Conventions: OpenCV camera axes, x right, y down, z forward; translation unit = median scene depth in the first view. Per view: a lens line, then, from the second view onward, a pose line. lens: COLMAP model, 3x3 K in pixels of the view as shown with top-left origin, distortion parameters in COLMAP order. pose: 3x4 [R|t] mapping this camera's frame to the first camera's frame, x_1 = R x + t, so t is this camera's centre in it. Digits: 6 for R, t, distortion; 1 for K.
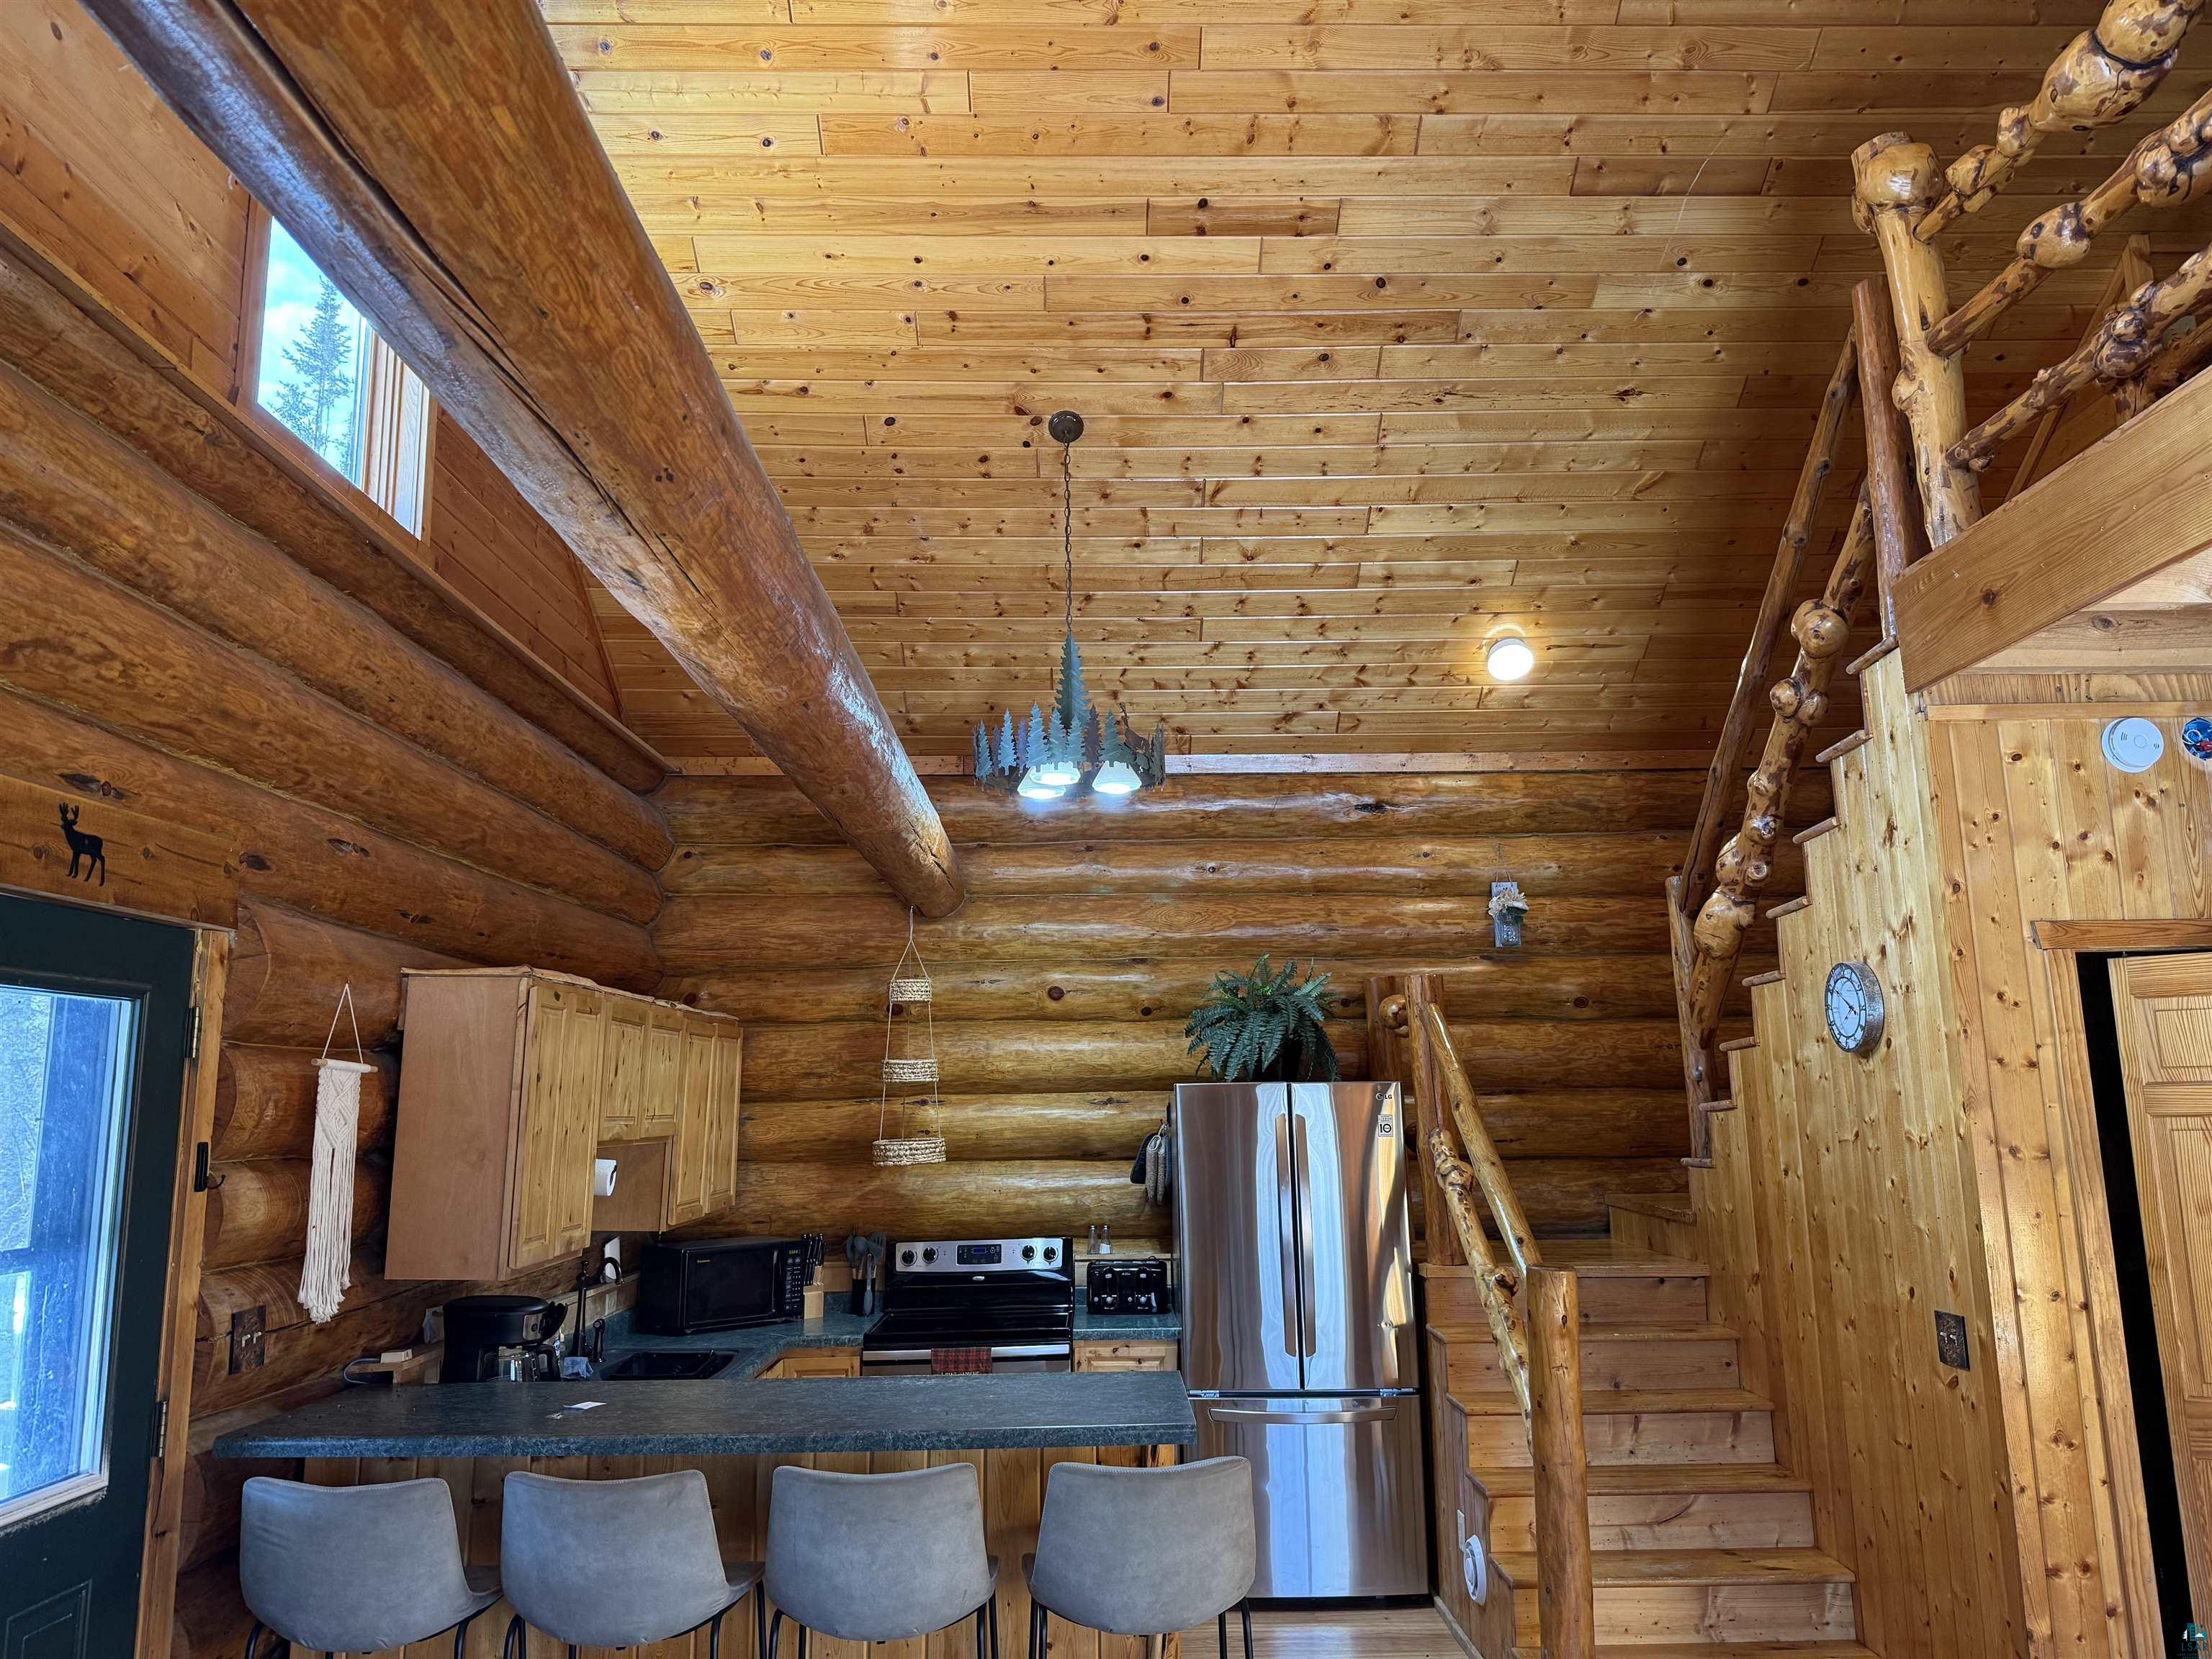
lens RADIAL K [[1500.7, 0, 1111.2], [0, 1500.7, 838.1], [0, 0, 1]] dist [0.116609, -0.181896]
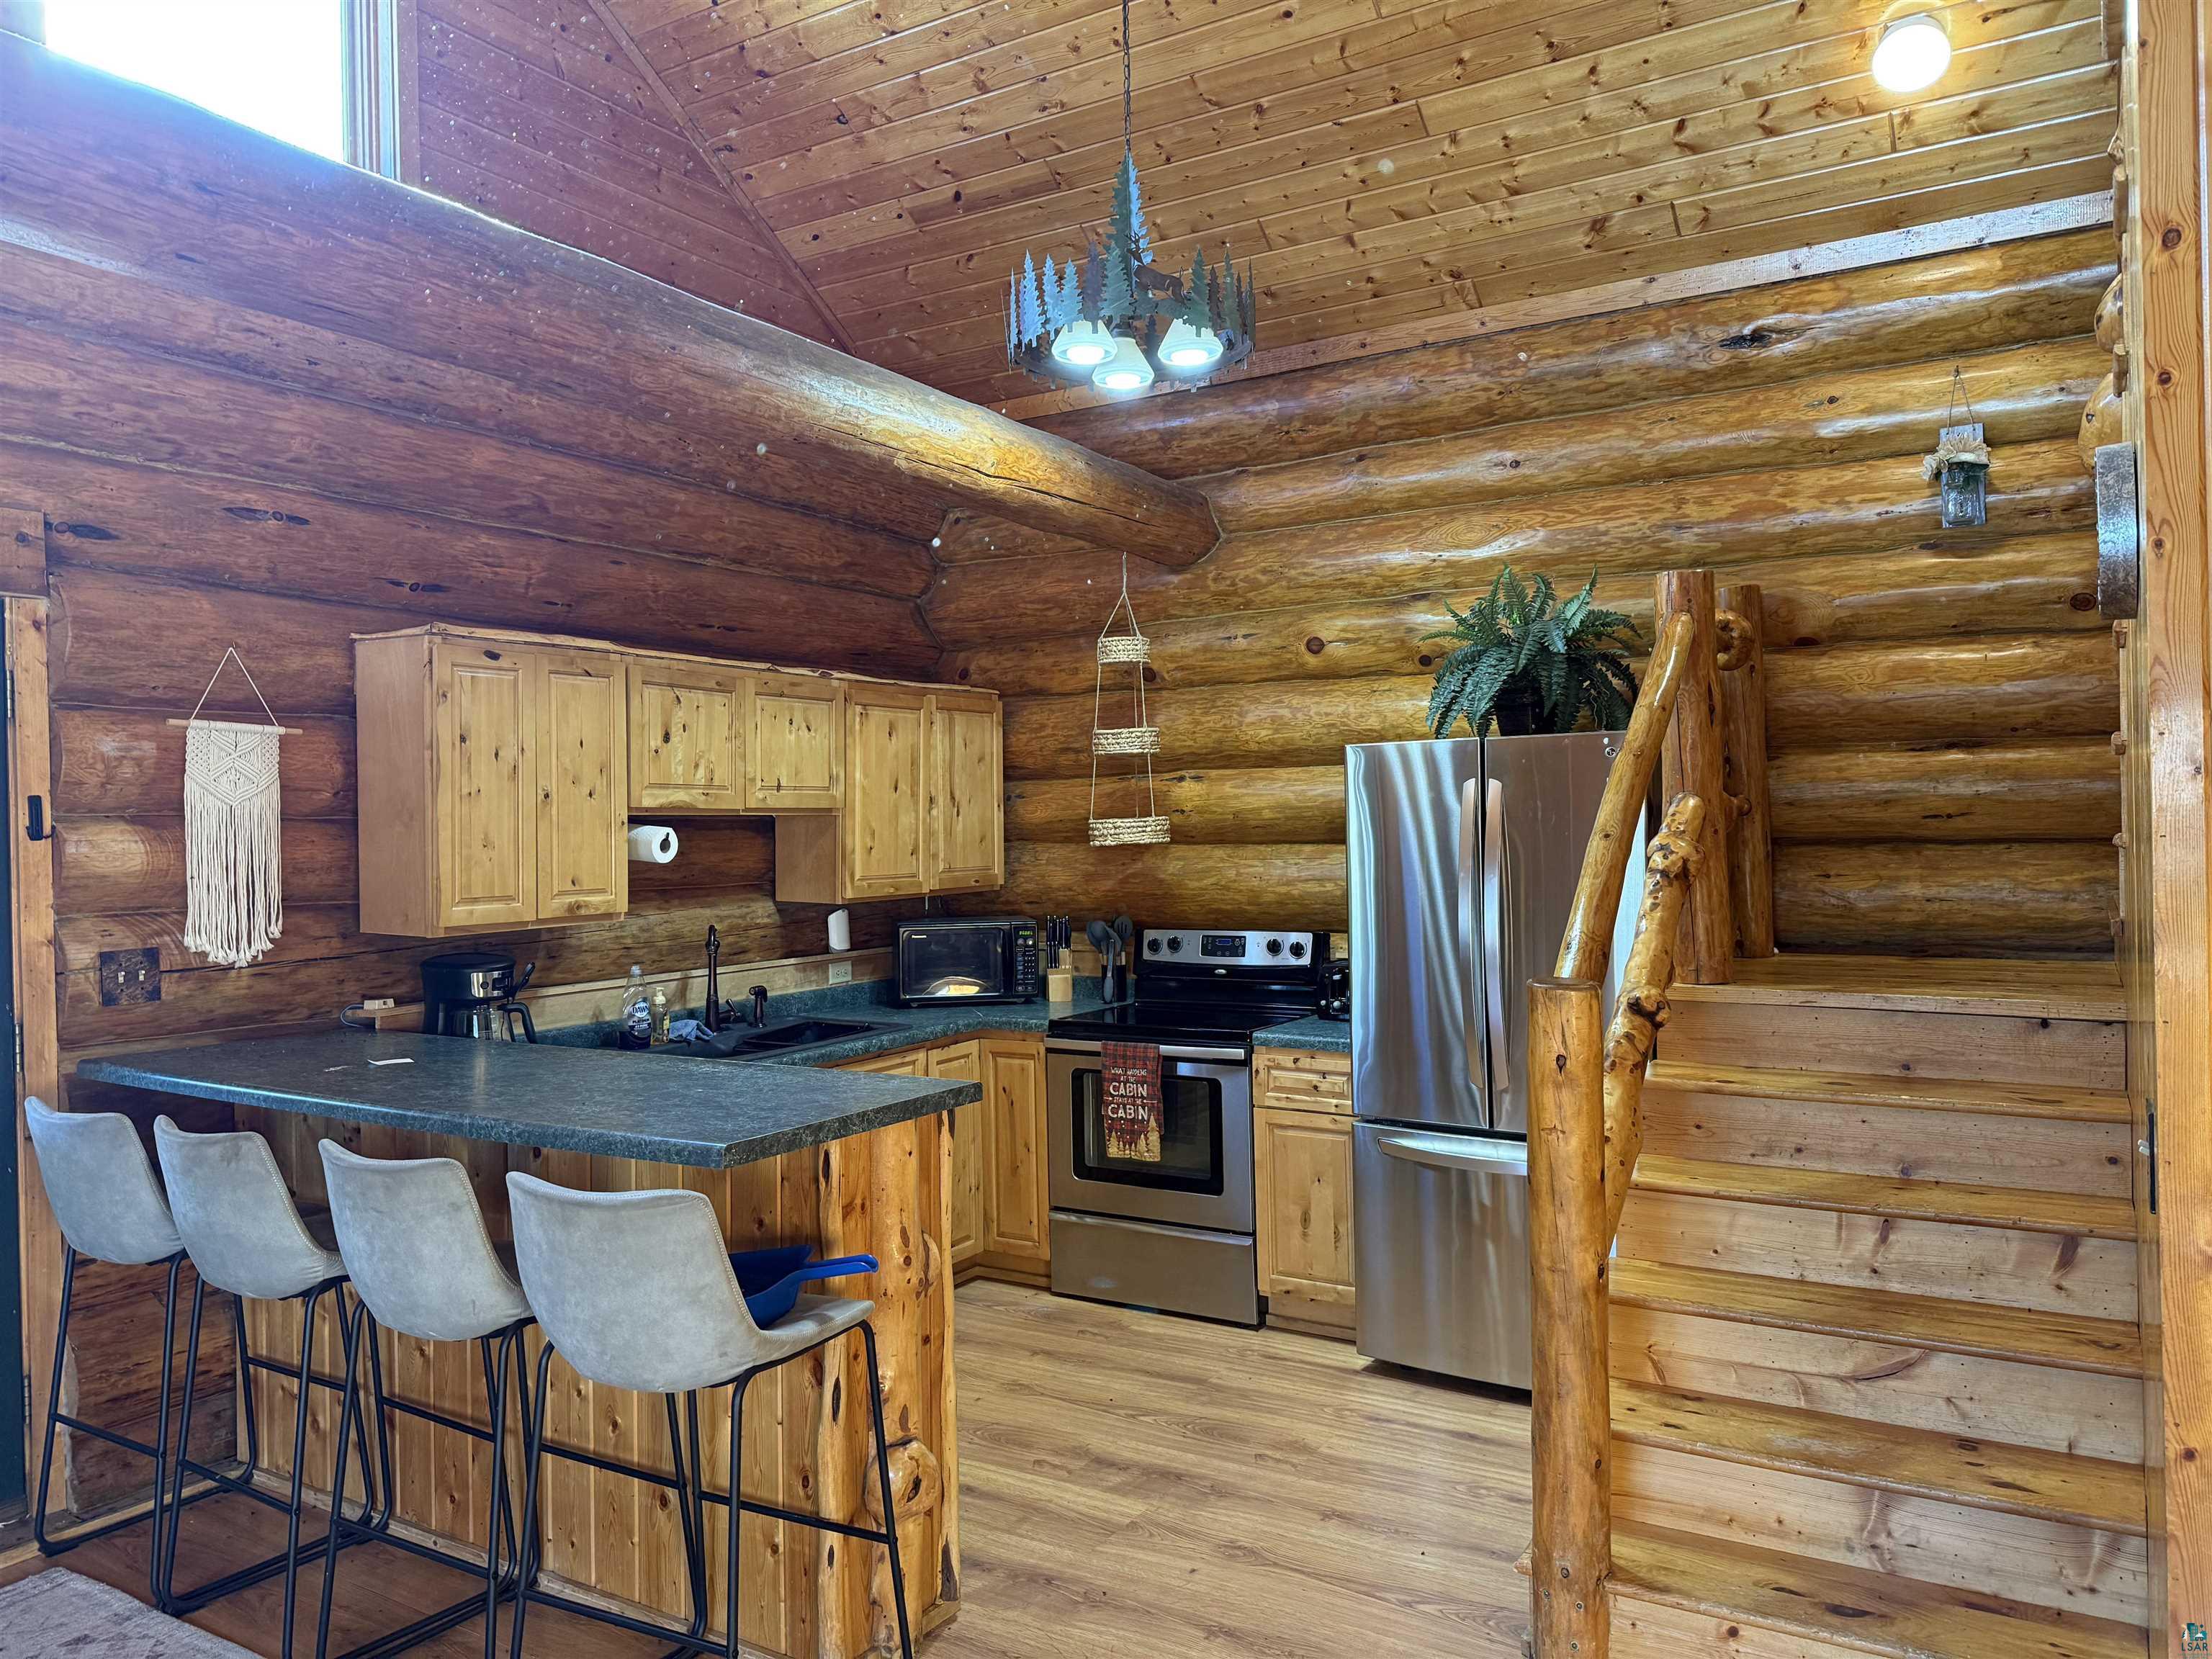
lens RADIAL K [[1500.7, 0, 1111.2], [0, 1500.7, 838.1], [0, 0, 1]] dist [0.116609, -0.181896]
pose [[0.849704, 0.005191, -0.527235, 0.384647], [0.096244, 0.981625, 0.164774, 0.077352], [0.518402, -0.190752, 0.833590, 0.305236]]
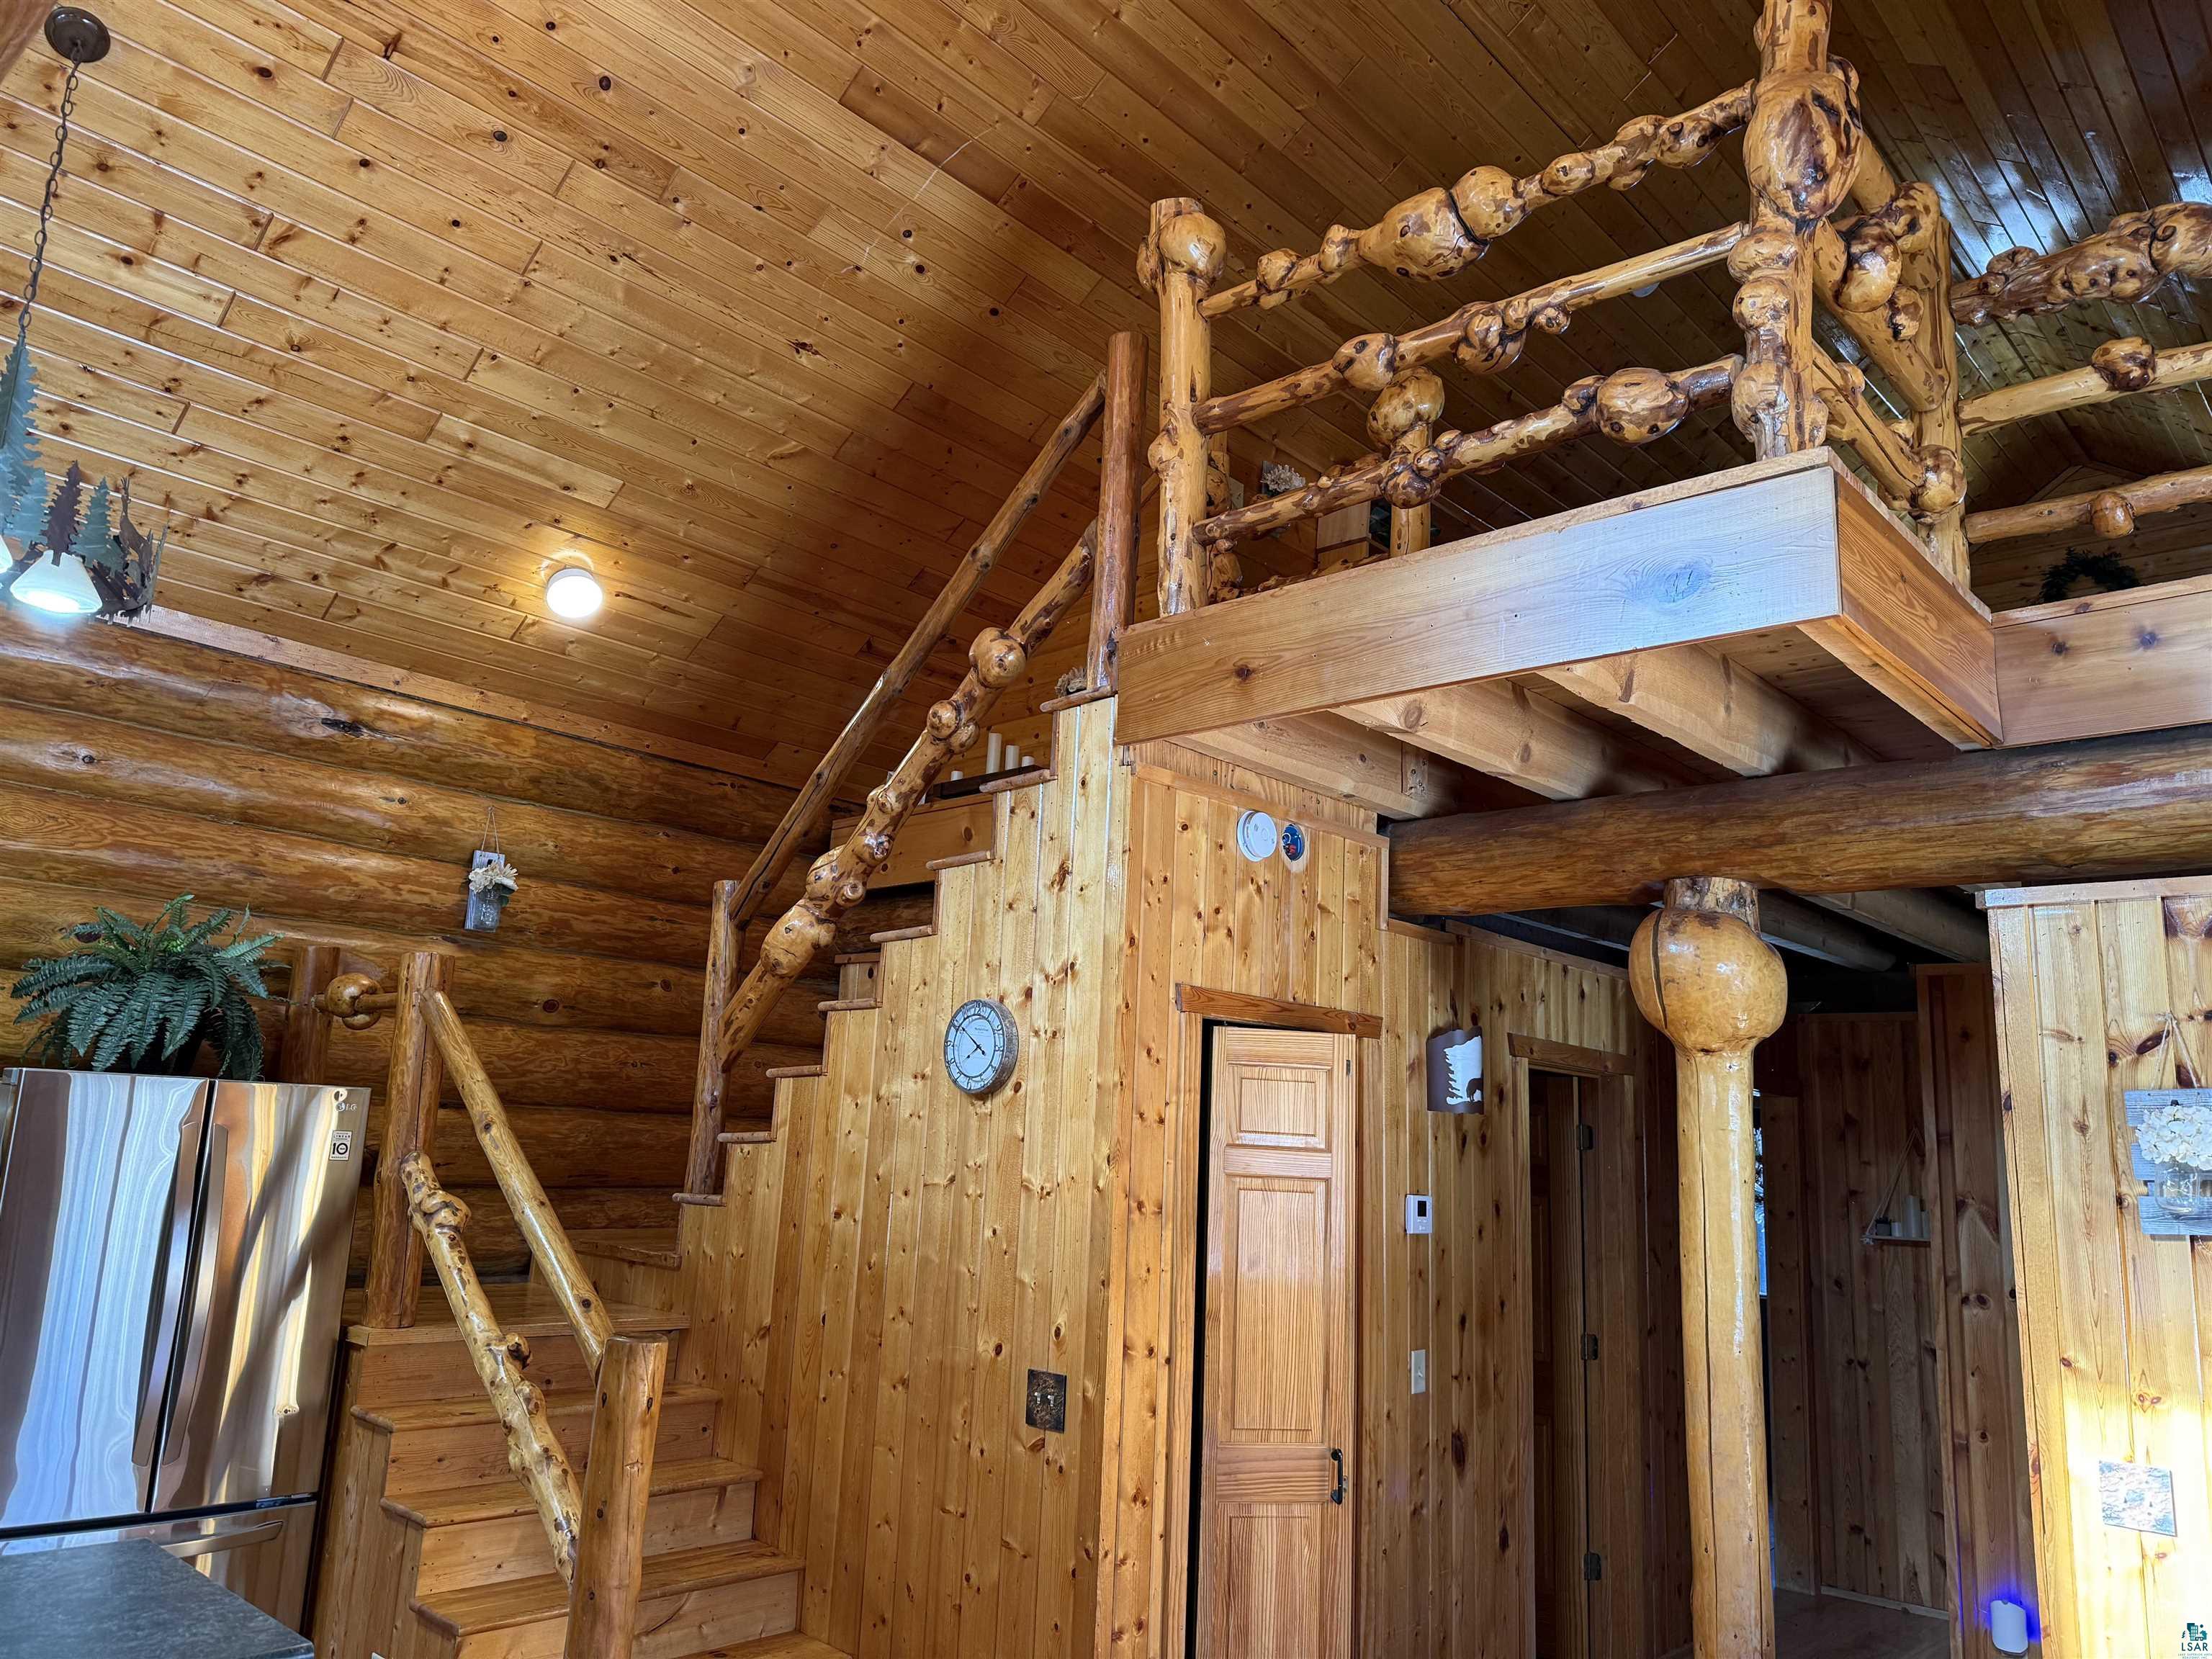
lens RADIAL K [[1547.7, 0, 1106.0], [0, 1547.7, 829.5], [0, 0, 1]] dist [0.114573, -0.148314]
pose [[0.695869, 0.189414, 0.692740, -0.134536], [-0.183771, 0.979441, -0.083205, 0.034974], [-0.694259, -0.069406, 0.716371, 0.202595]]
